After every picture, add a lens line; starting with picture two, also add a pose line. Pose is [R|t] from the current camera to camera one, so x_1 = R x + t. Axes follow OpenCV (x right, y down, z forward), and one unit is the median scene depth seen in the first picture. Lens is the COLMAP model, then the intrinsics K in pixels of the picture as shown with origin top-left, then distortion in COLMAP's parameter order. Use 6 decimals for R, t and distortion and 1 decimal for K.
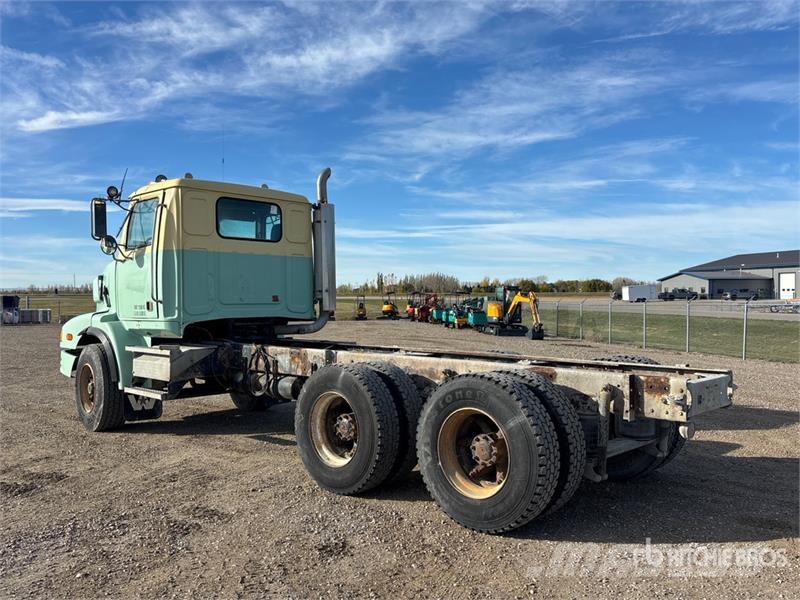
lens RADIAL K [[654.9, 0, 400.0], [0, 654.9, 300.0], [0, 0, 1]] dist [0.023731, -0.000174]
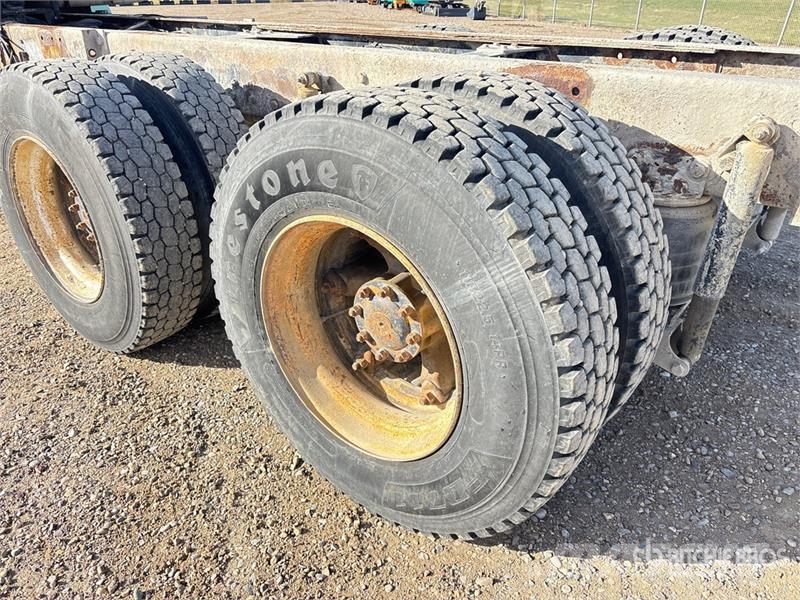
lens RADIAL K [[654.9, 0, 400.0], [0, 654.9, 300.0], [0, 0, 1]] dist [0.023731, -0.000174]
pose [[0.995427, -0.051389, 0.080526, 0.104058], [0.010277, 0.895692, 0.444557, 0.060762], [-0.094972, -0.441696, 0.892124, 0.668568]]
